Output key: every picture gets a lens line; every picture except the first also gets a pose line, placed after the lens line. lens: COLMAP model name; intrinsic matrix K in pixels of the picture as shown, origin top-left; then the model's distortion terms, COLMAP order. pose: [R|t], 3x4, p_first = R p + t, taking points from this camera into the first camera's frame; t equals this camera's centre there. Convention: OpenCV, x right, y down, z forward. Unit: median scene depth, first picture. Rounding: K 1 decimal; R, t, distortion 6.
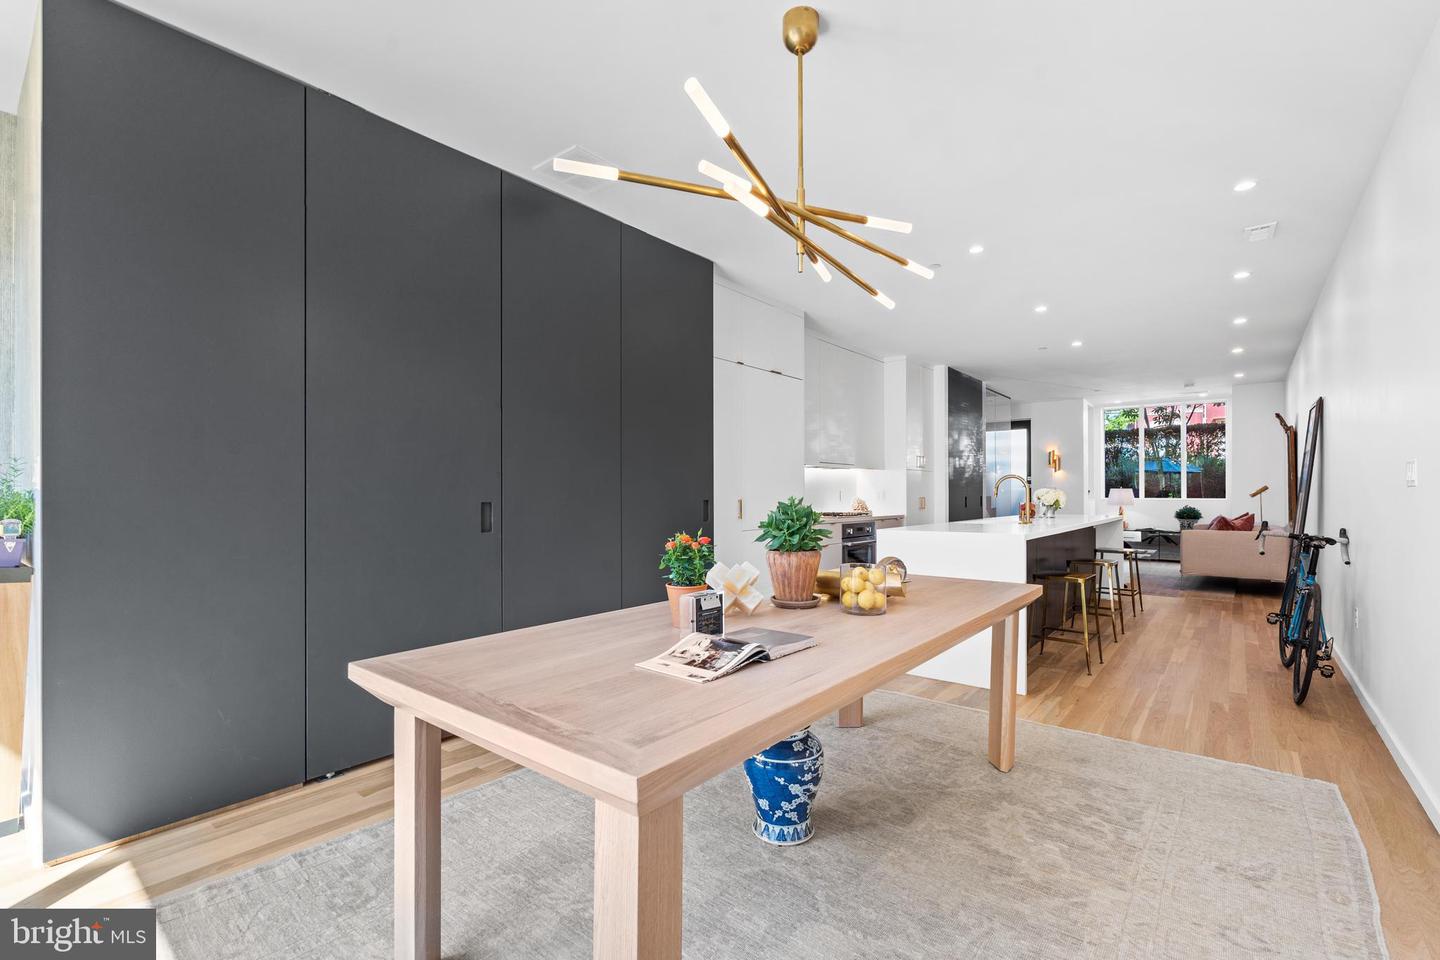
lens RADIAL K [[644.7, 0, 719.1], [0, 644.7, 485.5], [0, 0, 1]] dist [0.000837, 0.000051]
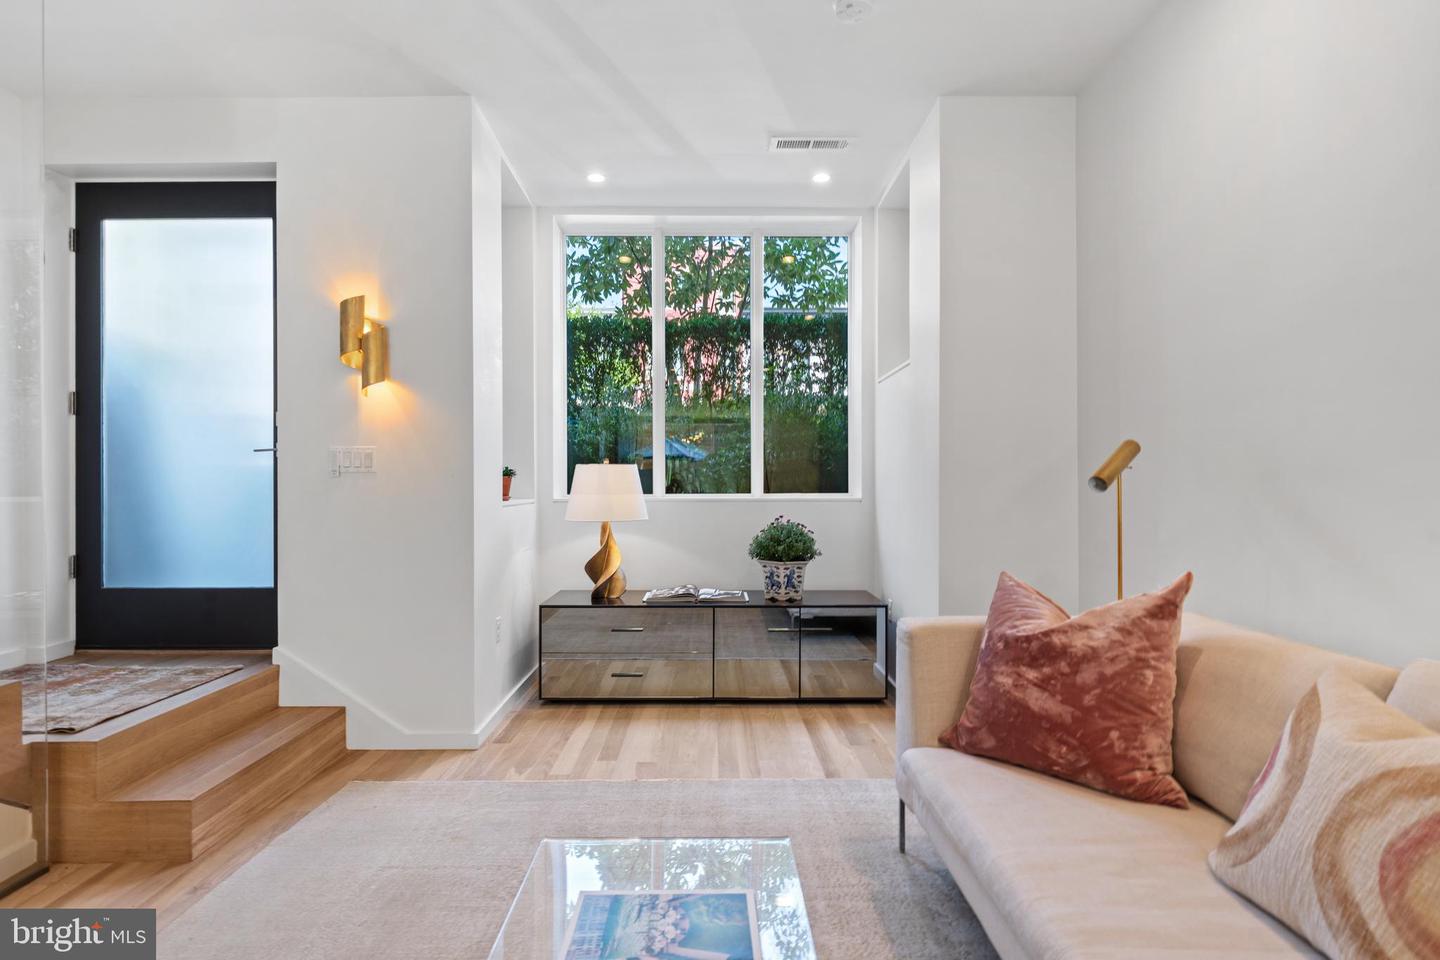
lens RADIAL K [[755.5, 0, 720.0], [0, 755.5, 480.0], [0, 0, 1]] dist [0.000067, 0.000040]
pose [[0.766431, 0.005288, 0.642304, 0.430864], [-0.006488, 0.999979, -0.000491, 0.012016], [-0.642293, -0.003791, 0.766449, 0.684867]]
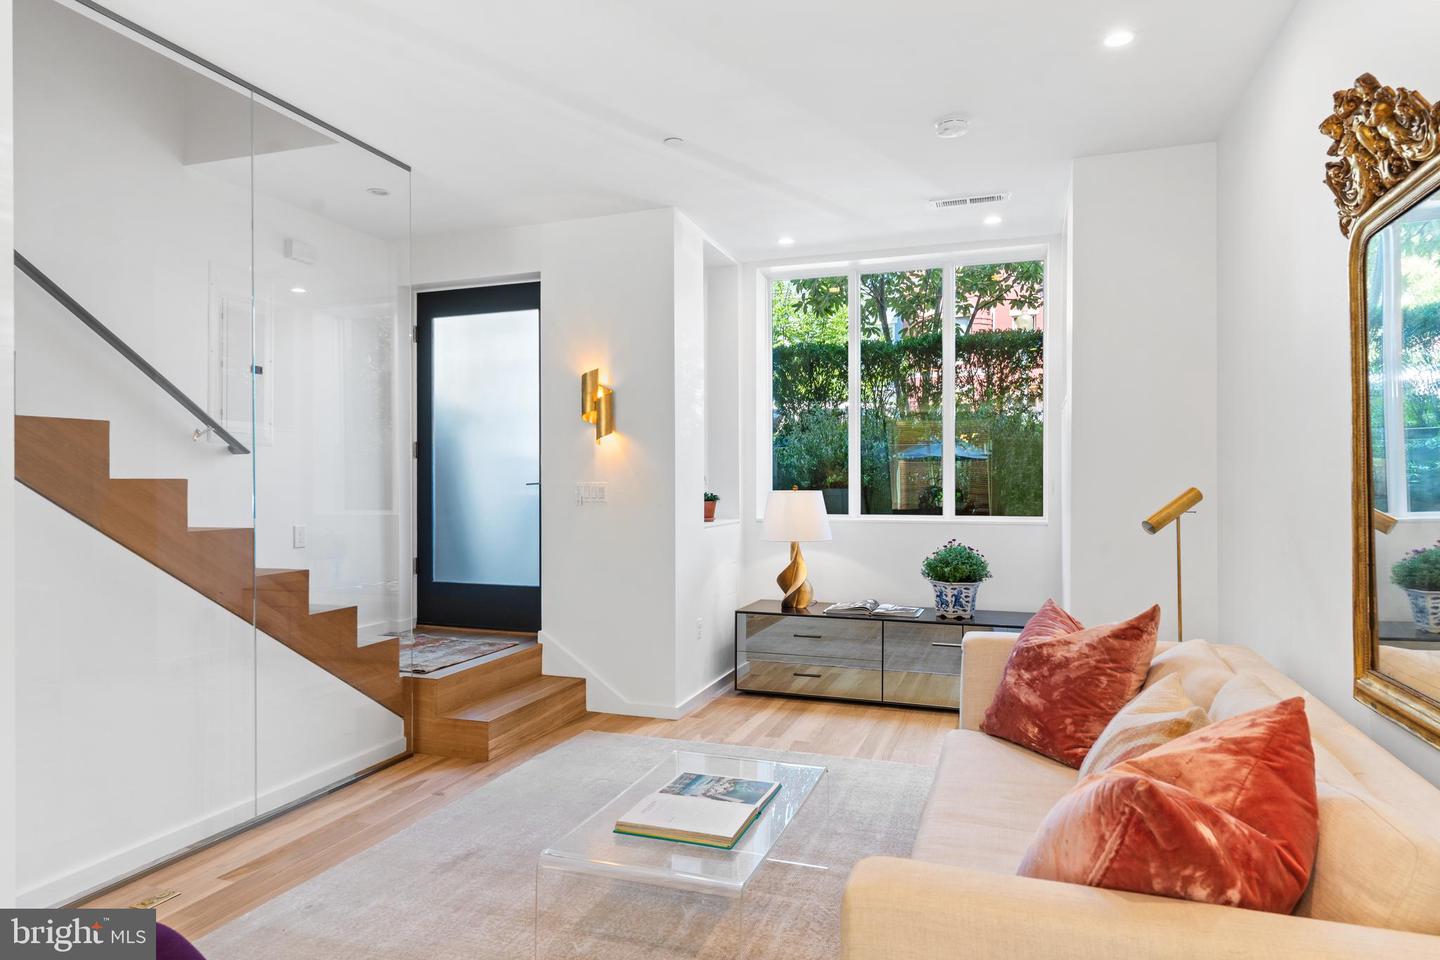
lens RADIAL K [[887.4, 0, 719.9], [0, 887.4, 472.7], [0, 0, 1]] dist [0.002901, -0.000032]
pose [[0.939828, 0.005408, 0.341605, 0.417467], [-0.005284, 0.999985, -0.001296, -0.003866], [-0.341607, -0.000587, 0.939843, 0.558356]]
